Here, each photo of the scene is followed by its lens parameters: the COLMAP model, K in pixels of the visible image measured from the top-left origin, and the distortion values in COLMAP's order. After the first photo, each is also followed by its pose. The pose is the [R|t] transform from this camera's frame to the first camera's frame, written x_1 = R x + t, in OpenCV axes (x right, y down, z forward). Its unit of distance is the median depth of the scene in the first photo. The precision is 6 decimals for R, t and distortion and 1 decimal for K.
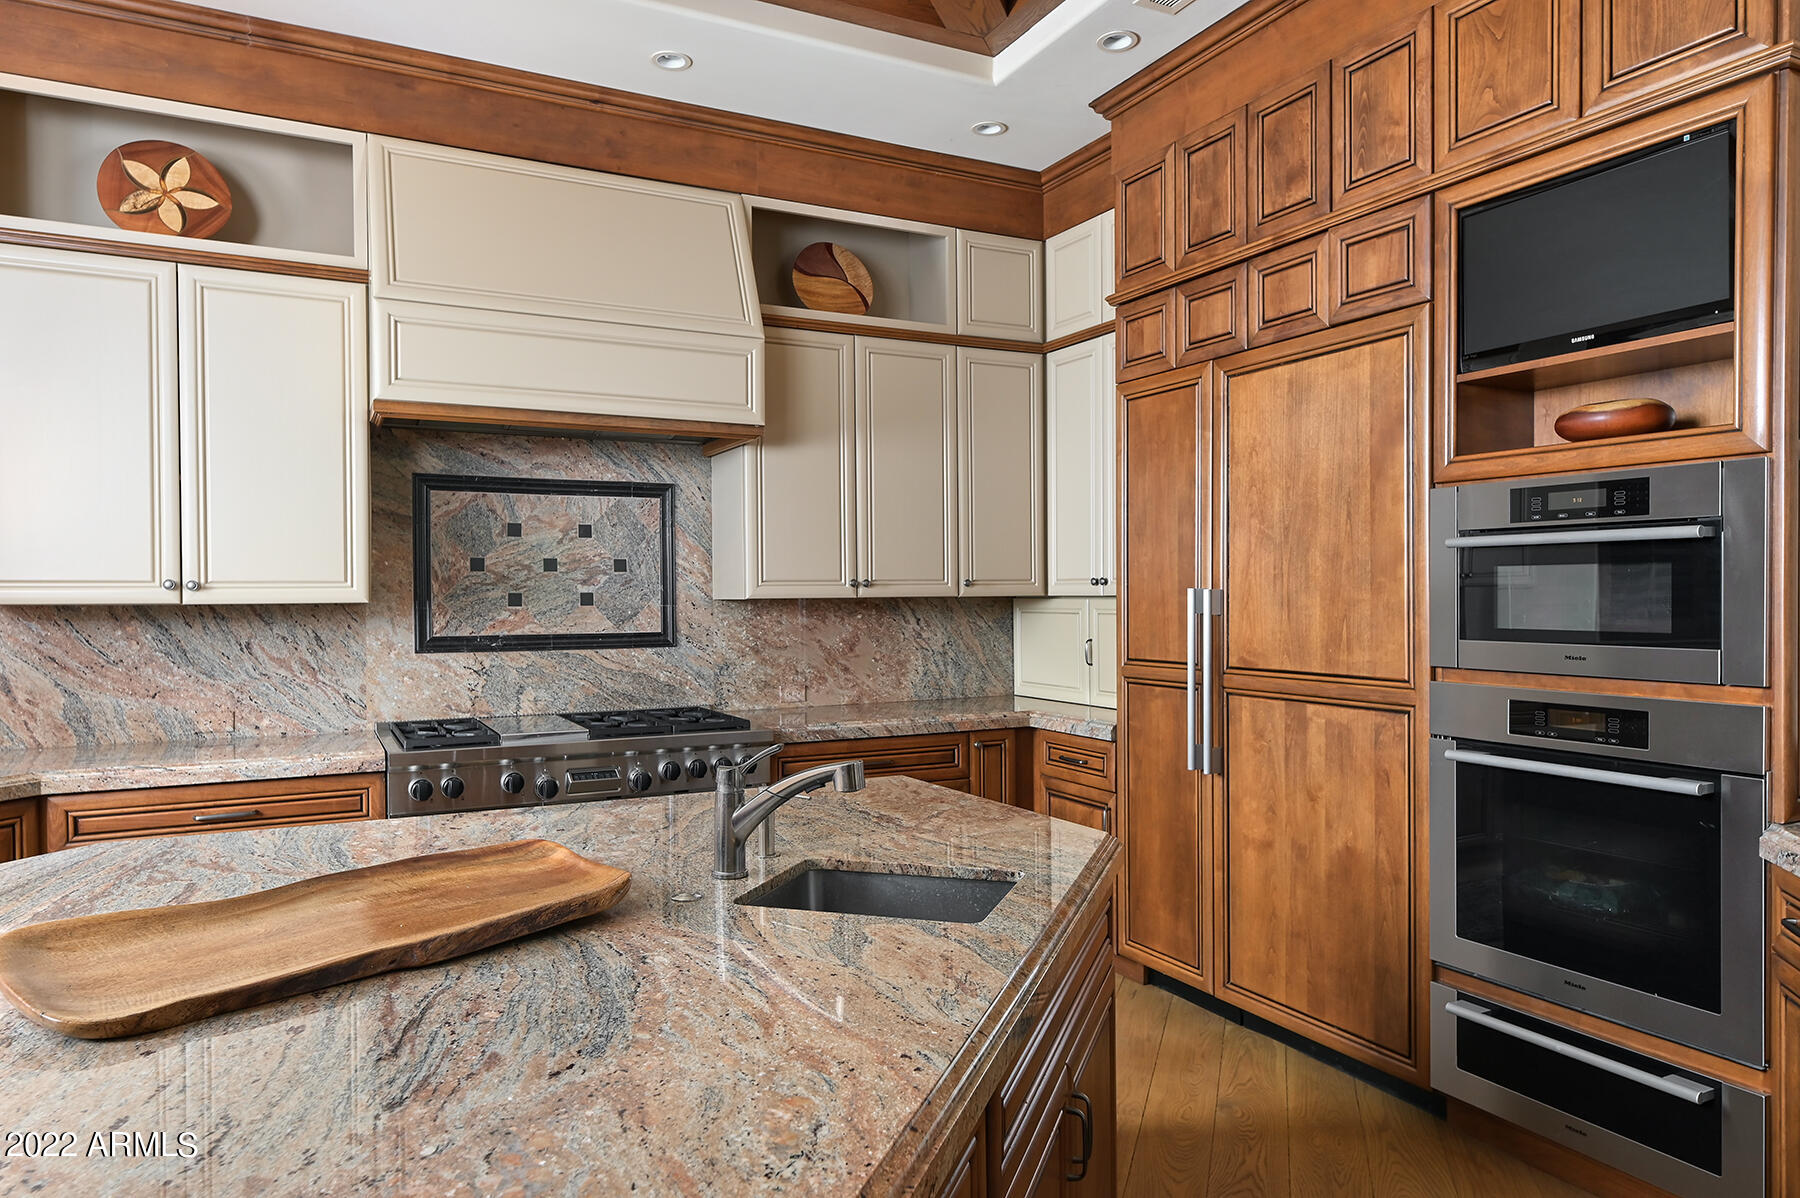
lens RADIAL K [[1141.8, 0, 900.0], [0, 1141.8, 599.0], [0, 0, 1]] dist [0.002262, -0.001152]
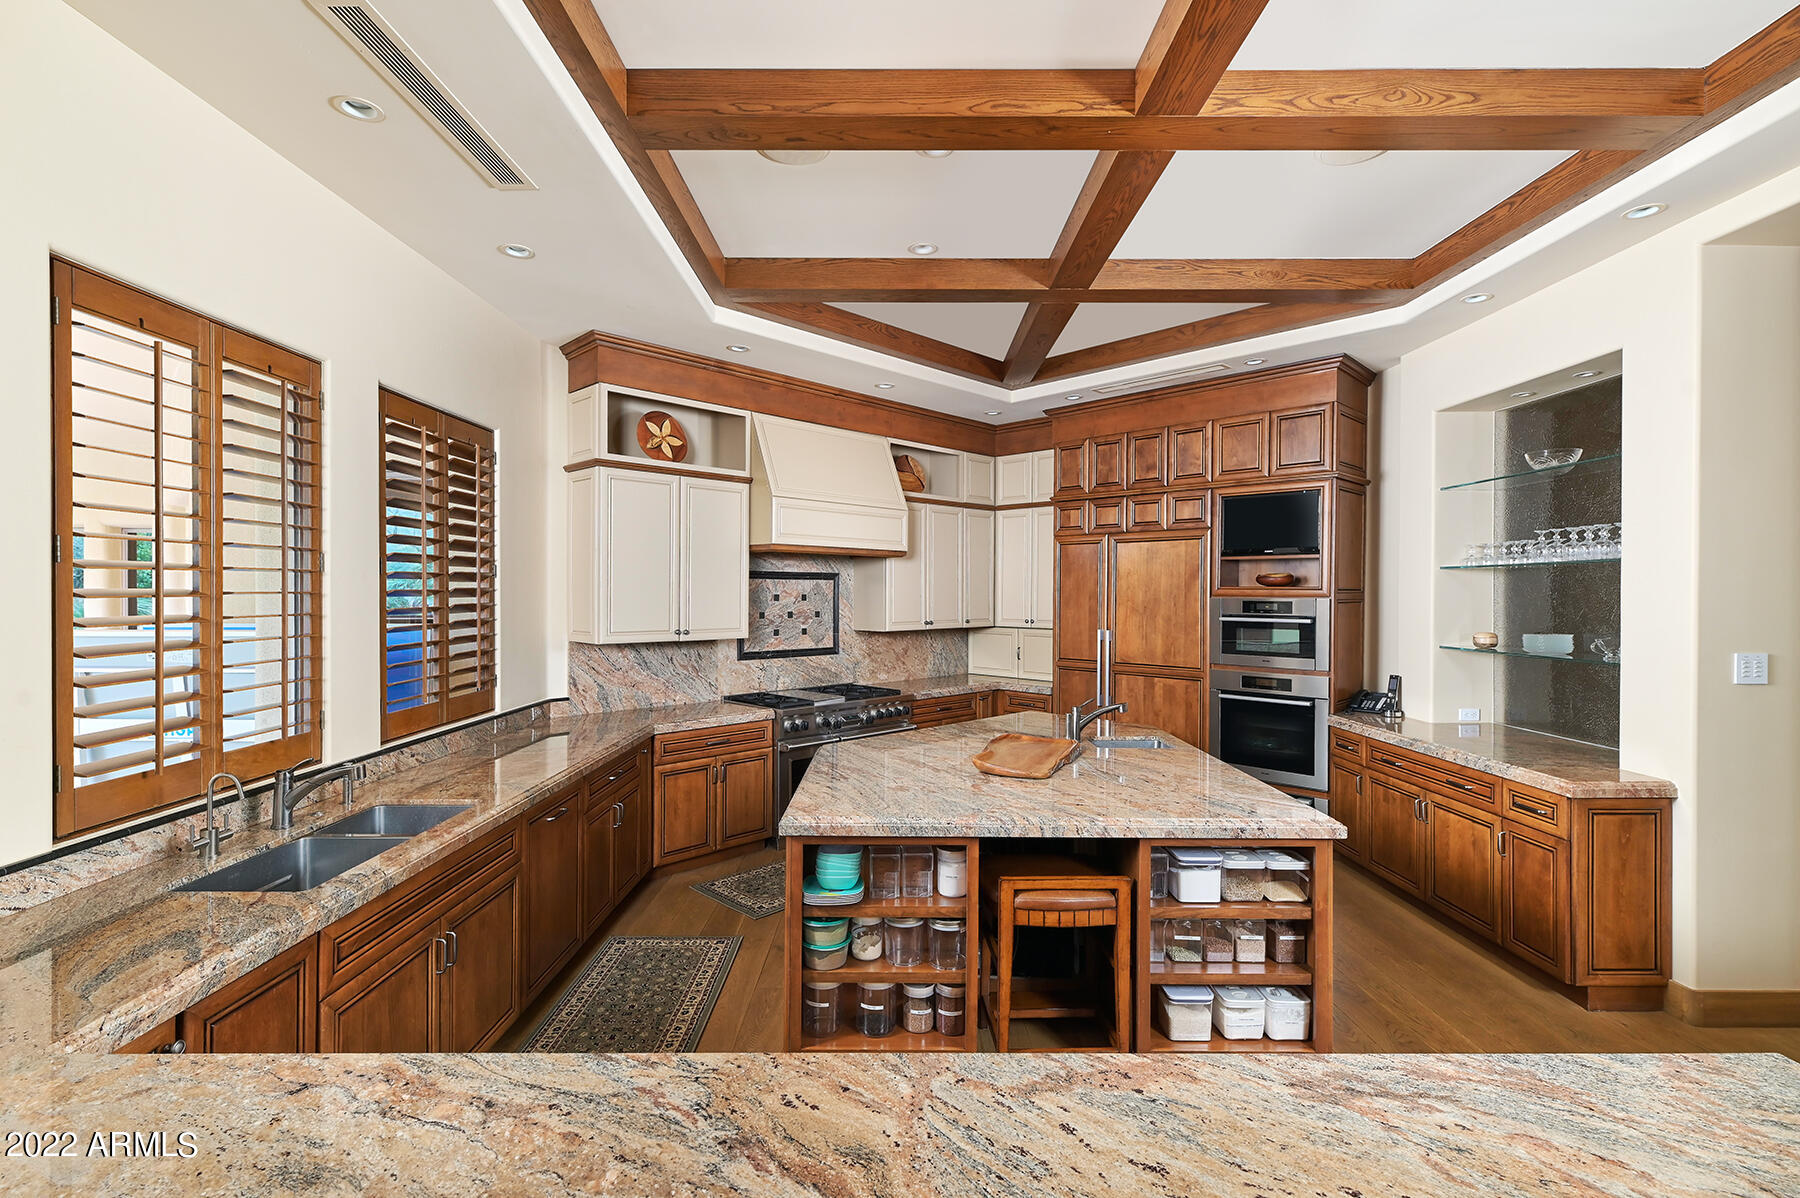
lens RADIAL K [[819.1, 0, 893.8], [0, 819.1, 597.5], [0, 0, 1]] dist [-0.000201, -0.000294]
pose [[0.952628, 0.007254, 0.304051, -0.628259], [-0.007863, 0.999969, 0.000777, -0.069270], [-0.304036, -0.003131, 0.952655, -0.463744]]
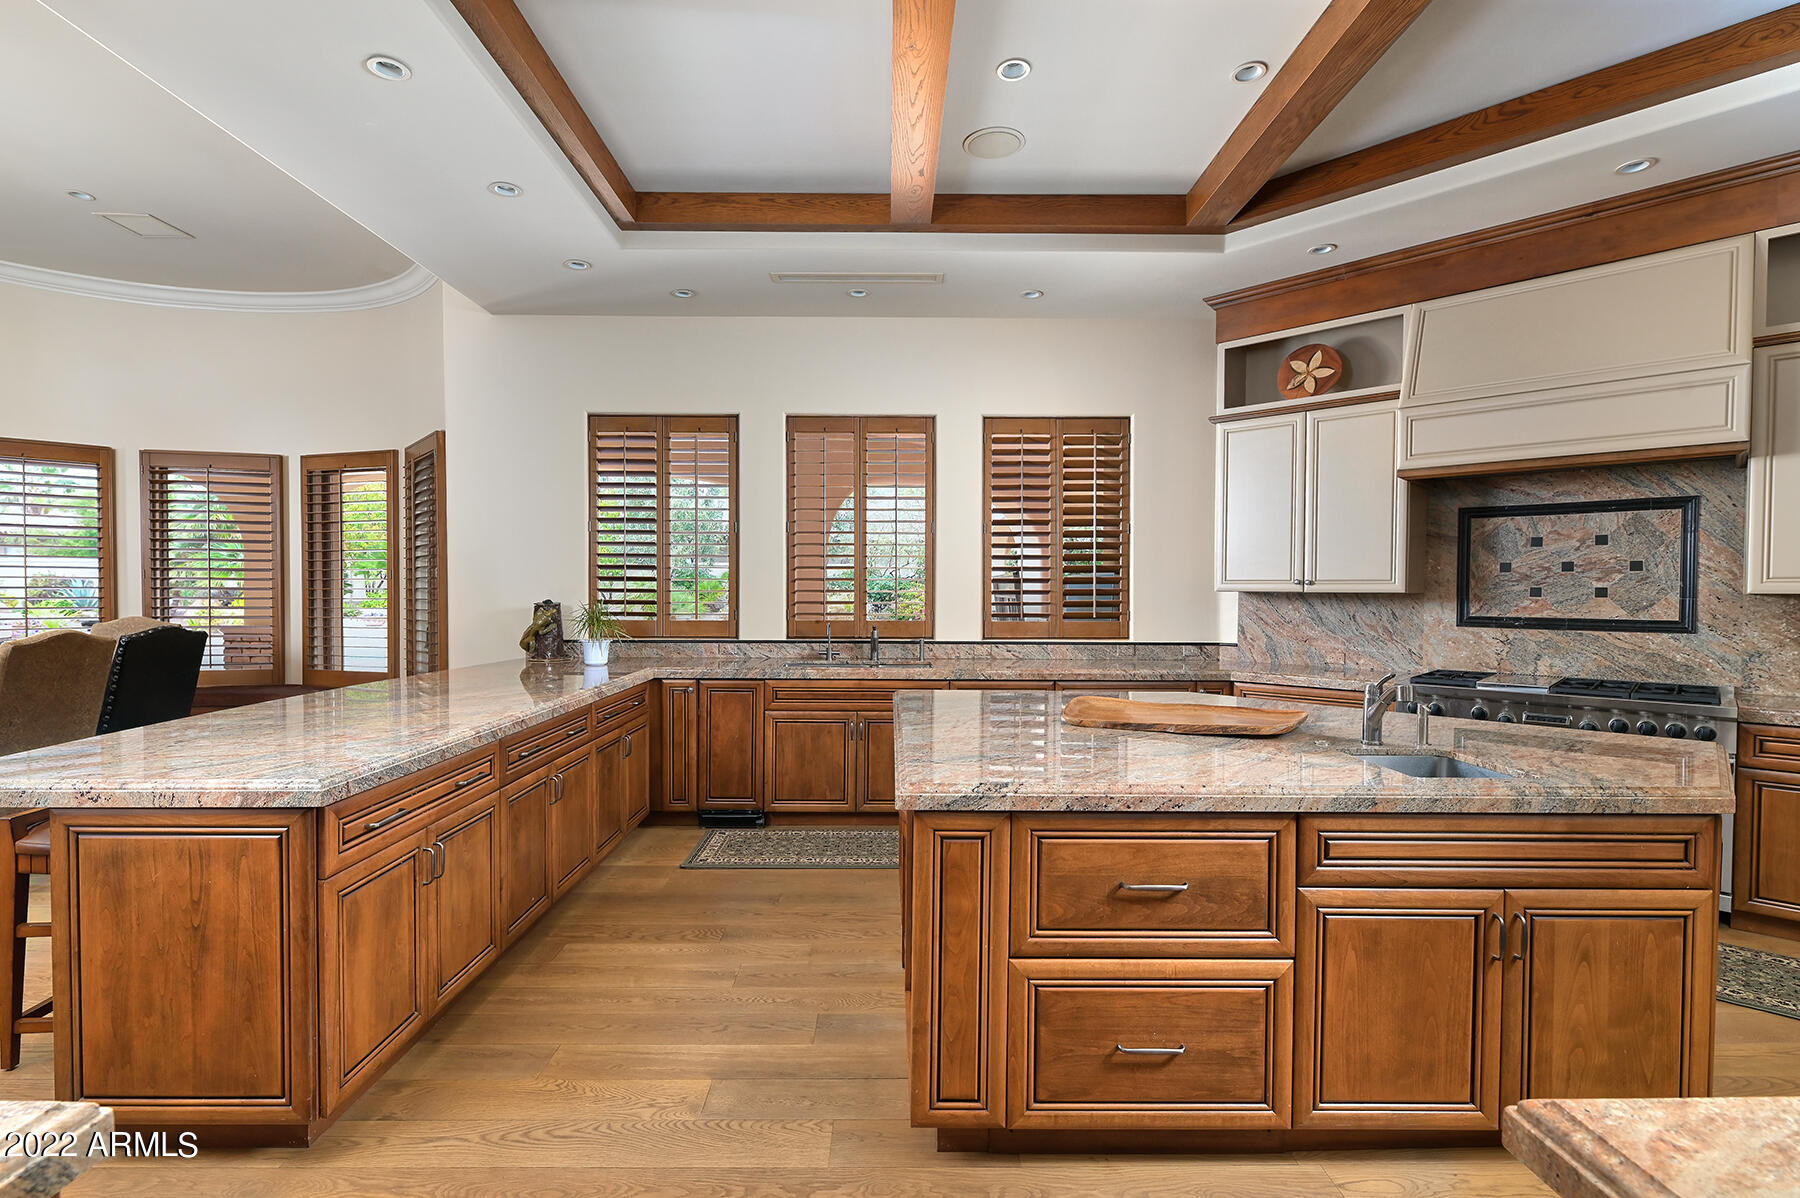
lens RADIAL K [[883.5, 0, 899.4], [0, 883.5, 618.4], [0, 0, 1]] dist [0.030574, -0.000586]
pose [[0.311397, 0.039086, -0.949476, 0.502958], [-0.011232, 0.999235, 0.037451, 0.000311], [0.950213, -0.000997, 0.311598, -0.086378]]
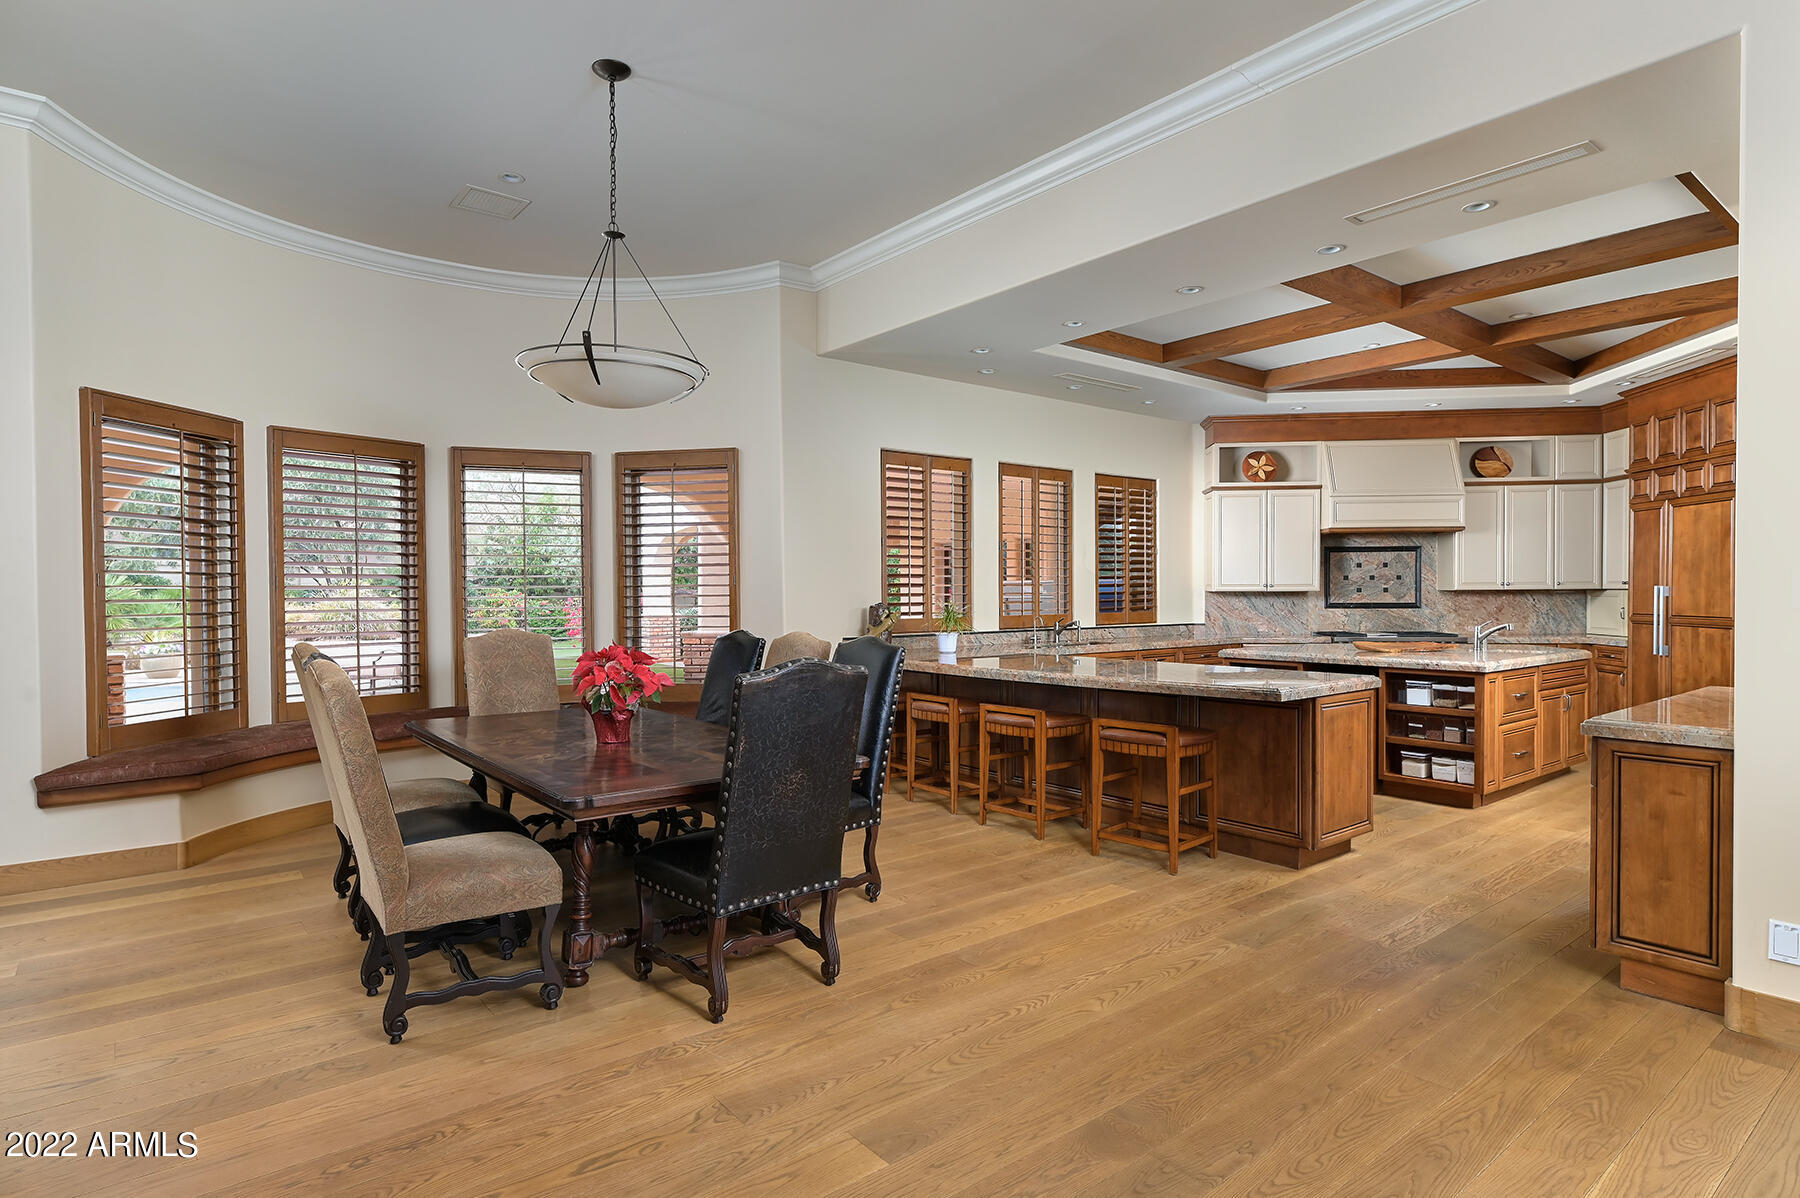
lens RADIAL K [[936.5, 0, 892.5], [0, 936.5, 608.3], [0, 0, 1]] dist [-0.001245, -0.000495]
pose [[0.827186, 0.012064, -0.561799, 0.008000], [-0.002411, 0.999837, 0.017920, 0.007152], [0.561923, -0.013469, 0.827080, -1.684205]]
